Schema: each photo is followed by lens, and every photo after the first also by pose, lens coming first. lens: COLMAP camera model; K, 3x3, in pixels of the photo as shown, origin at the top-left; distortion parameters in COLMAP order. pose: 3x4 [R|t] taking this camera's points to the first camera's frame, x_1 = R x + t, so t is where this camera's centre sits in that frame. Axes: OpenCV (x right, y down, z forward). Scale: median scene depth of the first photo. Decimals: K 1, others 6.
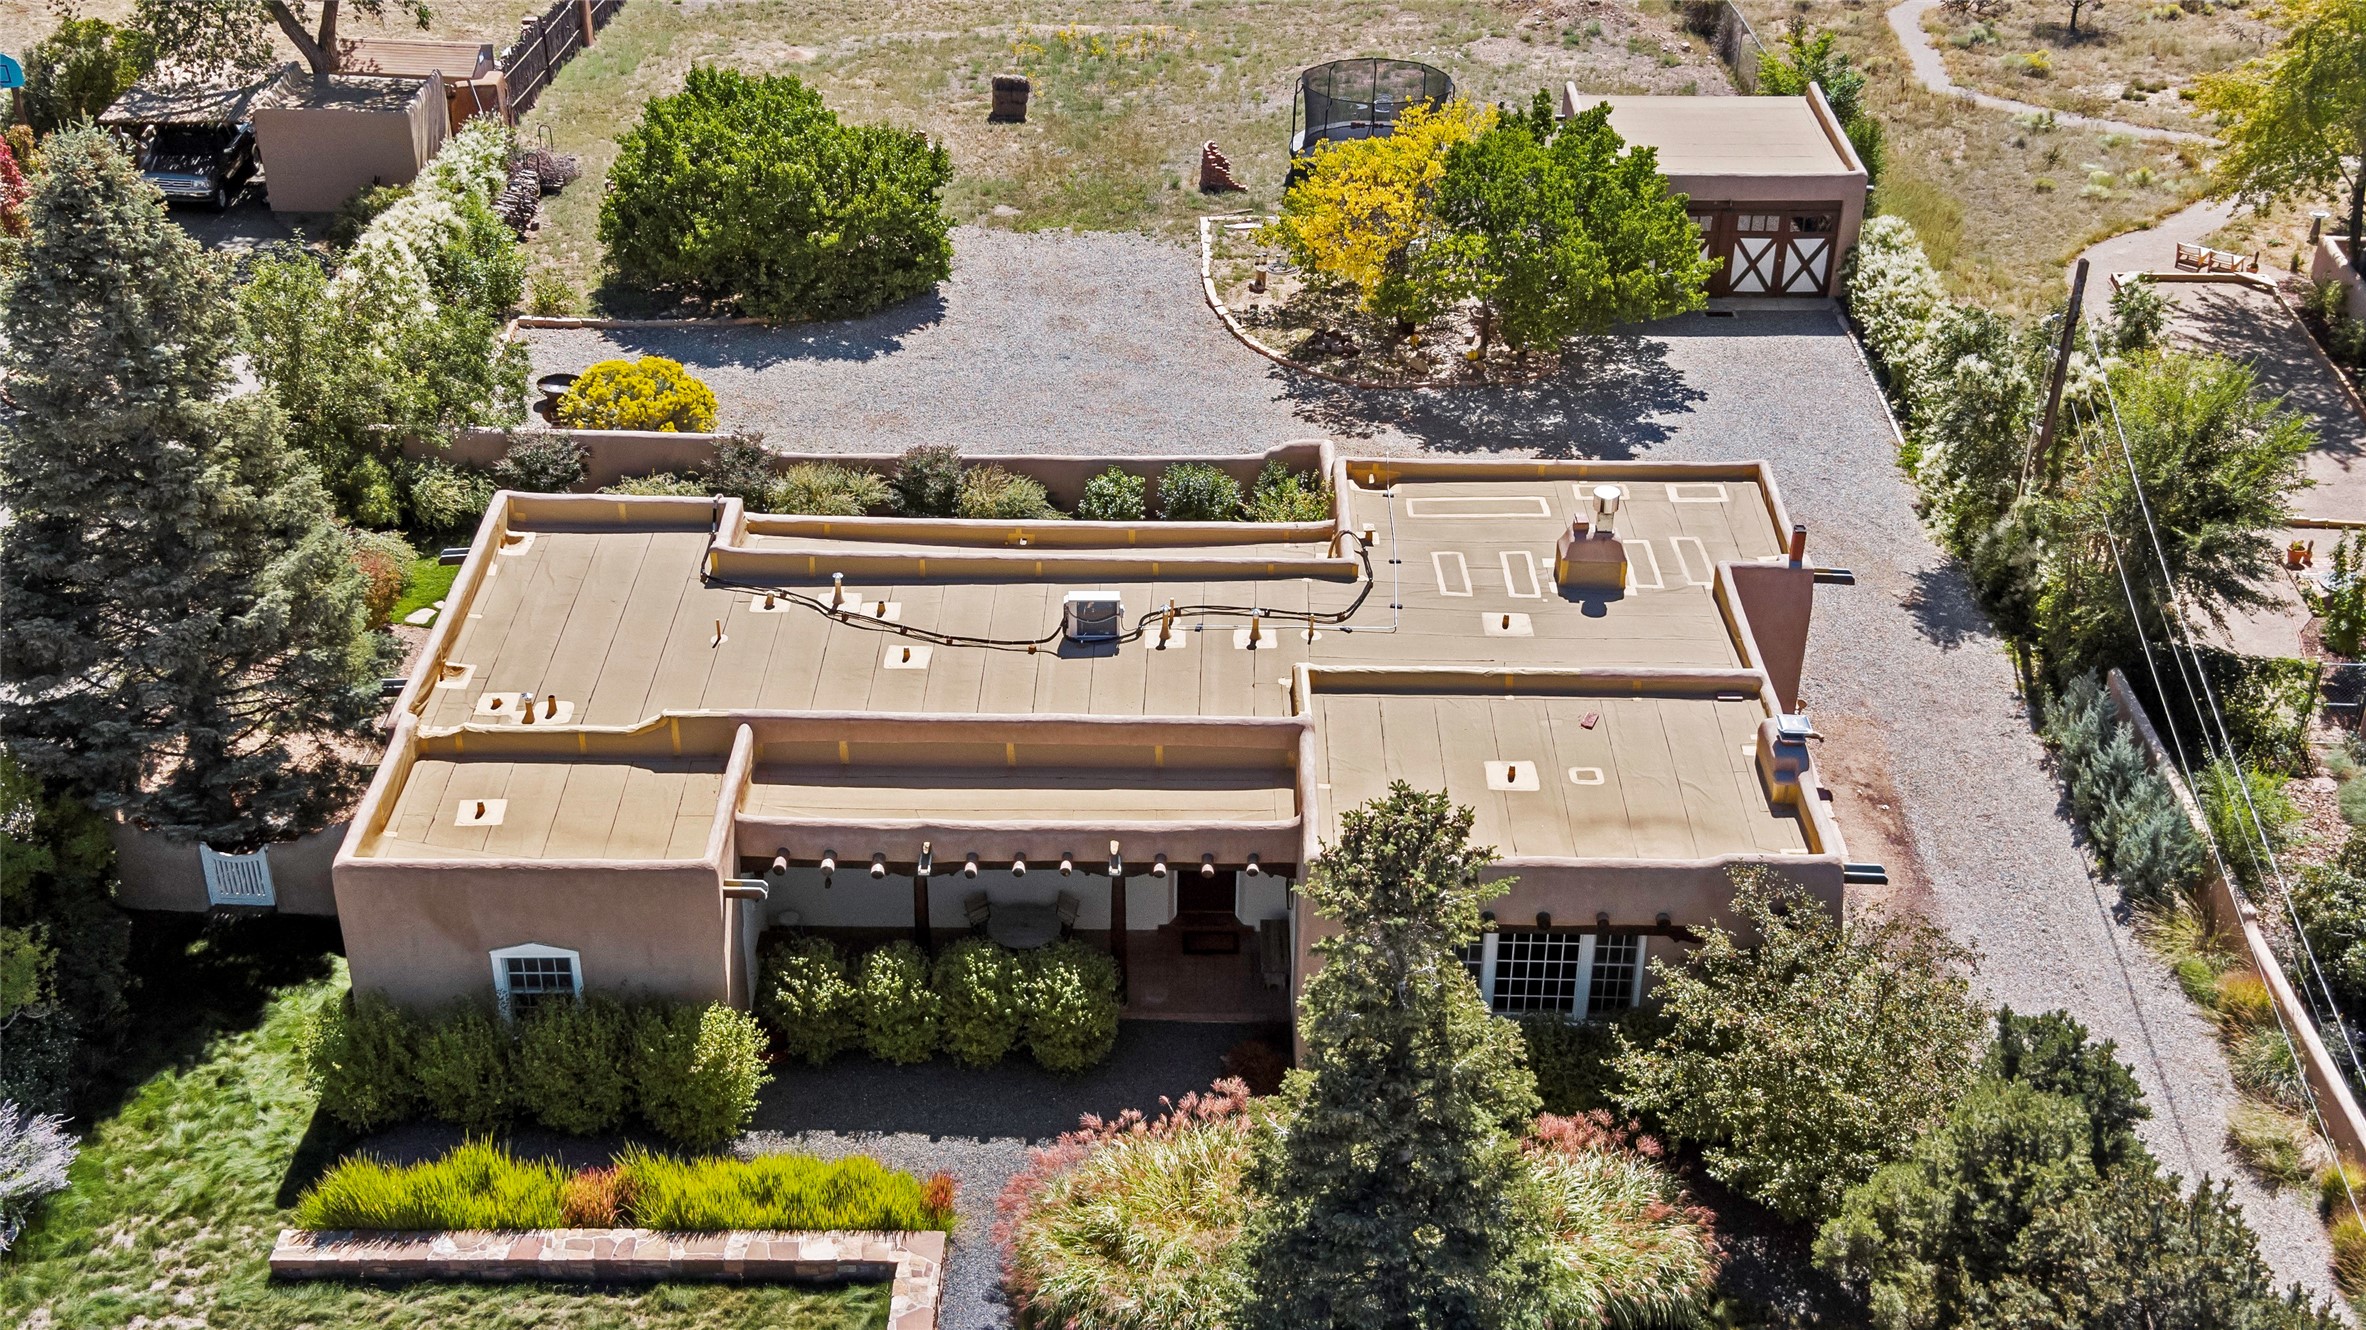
lens RADIAL K [[2666.2, 0, 1183.0], [0, 2666.2, 665.0], [0, 0, 1]] dist [0.178978, 0.007415]
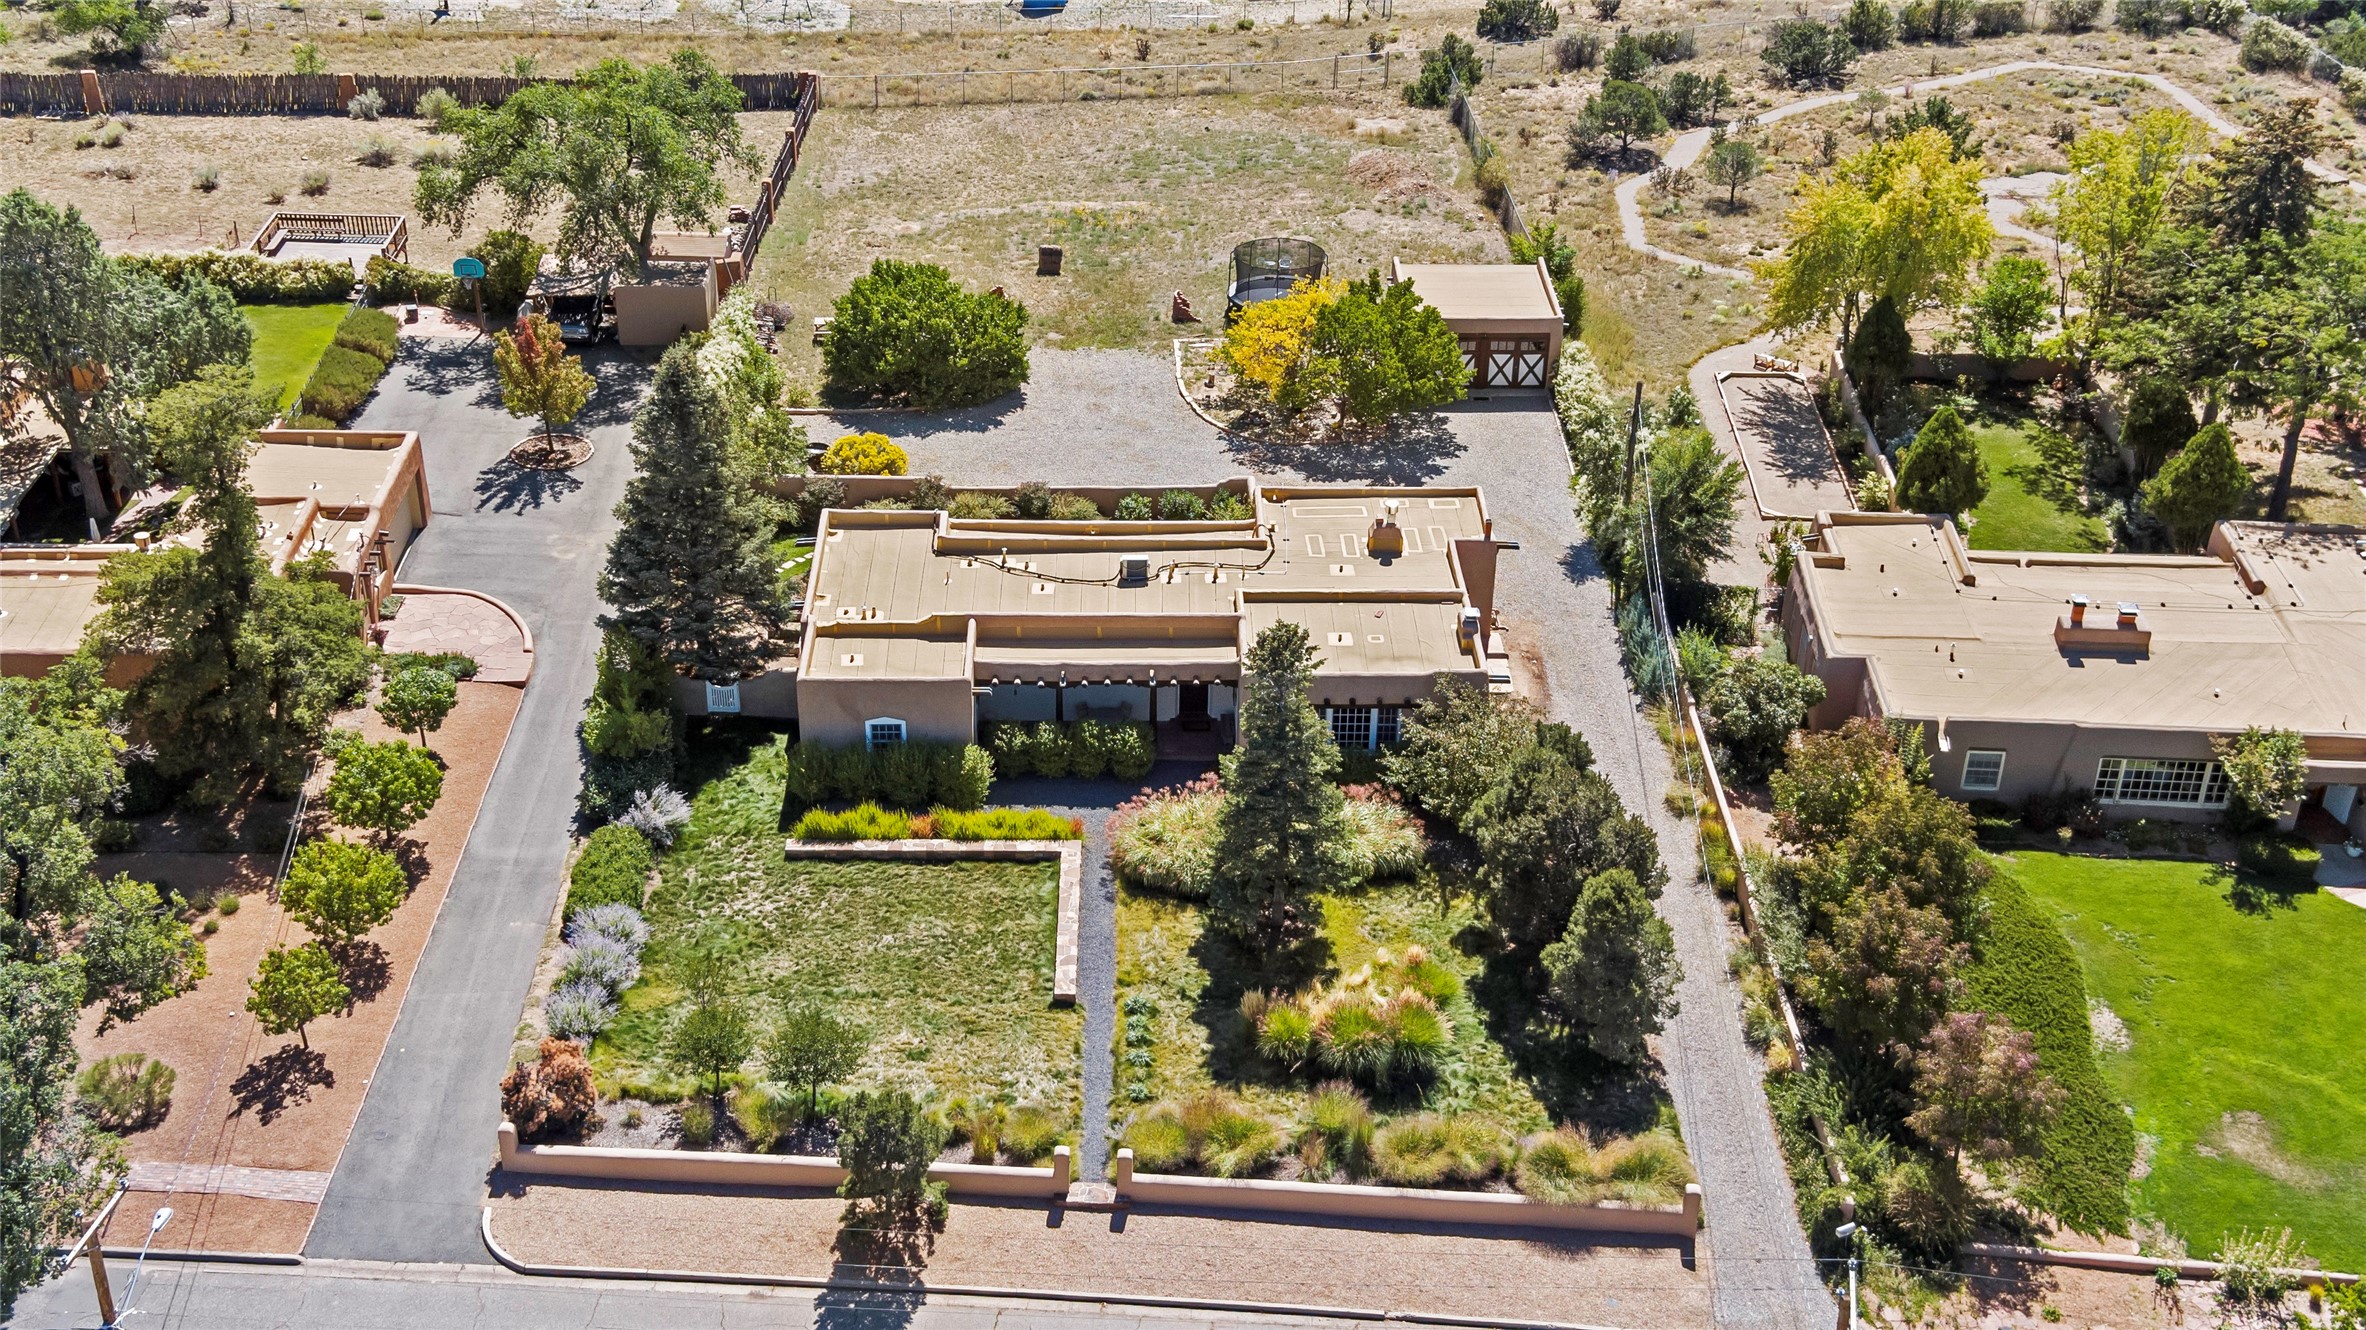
lens RADIAL K [[2666.2, 0, 1183.0], [0, 2666.2, 665.0], [0, 0, 1]] dist [0.178978, 0.007415]
pose [[0.999631, -0.011429, 0.024644, -0.039064], [0.011596, 0.999911, -0.006616, 0.056137], [-0.024566, 0.006899, 0.999674, -0.820130]]
